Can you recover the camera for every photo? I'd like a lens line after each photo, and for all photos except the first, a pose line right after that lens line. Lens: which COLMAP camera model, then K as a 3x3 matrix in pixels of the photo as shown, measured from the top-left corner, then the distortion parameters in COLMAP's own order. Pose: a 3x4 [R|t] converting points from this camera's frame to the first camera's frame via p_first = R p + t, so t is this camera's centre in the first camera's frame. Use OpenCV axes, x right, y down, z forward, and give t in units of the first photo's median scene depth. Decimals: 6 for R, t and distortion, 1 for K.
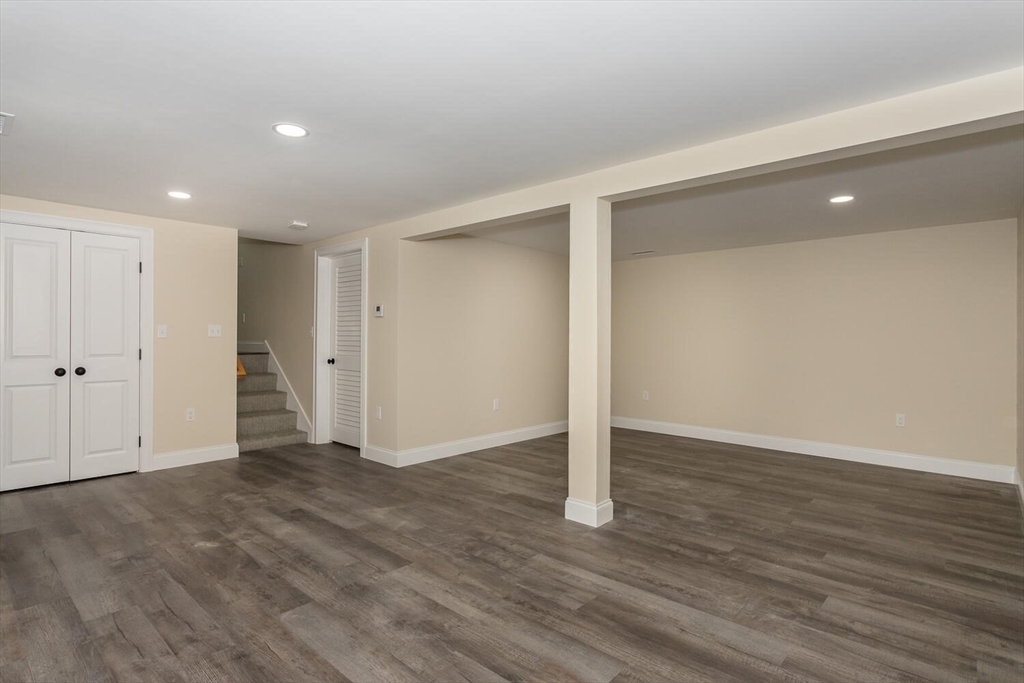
lens RADIAL K [[502.8, 0, 510.9], [0, 502.8, 339.1], [0, 0, 1]] dist [0.001971, 0.000691]
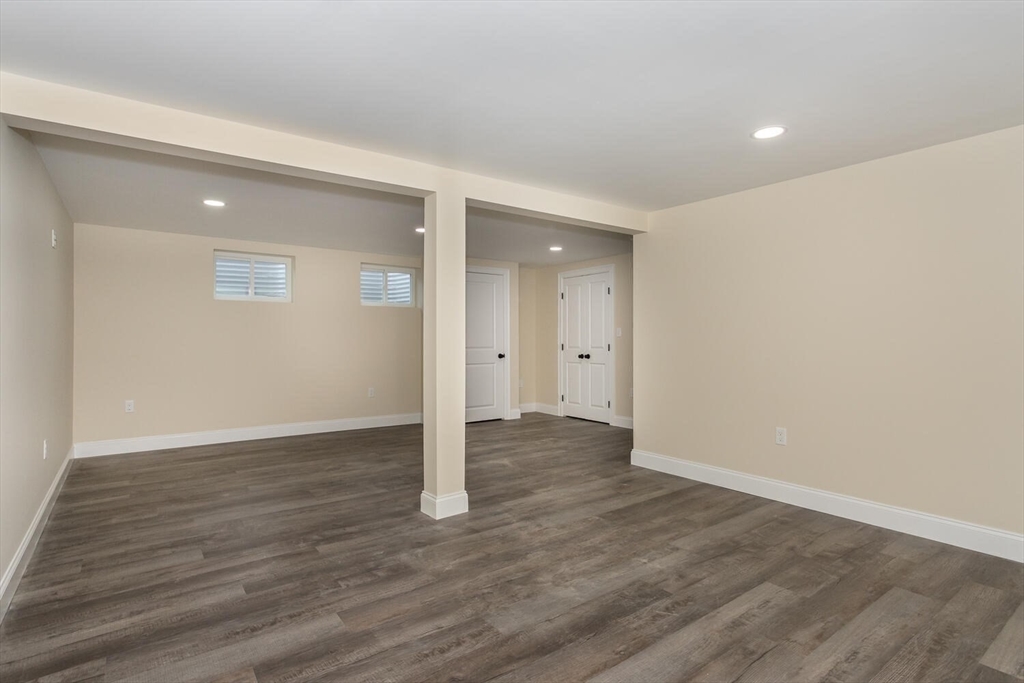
lens RADIAL K [[502.8, 0, 510.9], [0, 502.8, 339.1], [0, 0, 1]] dist [0.001971, 0.000691]
pose [[-0.172659, -0.006675, -0.984959, 1.483466], [0.001163, 0.999975, -0.006980, 0.021076], [0.984981, -0.002350, -0.172647, 1.707761]]
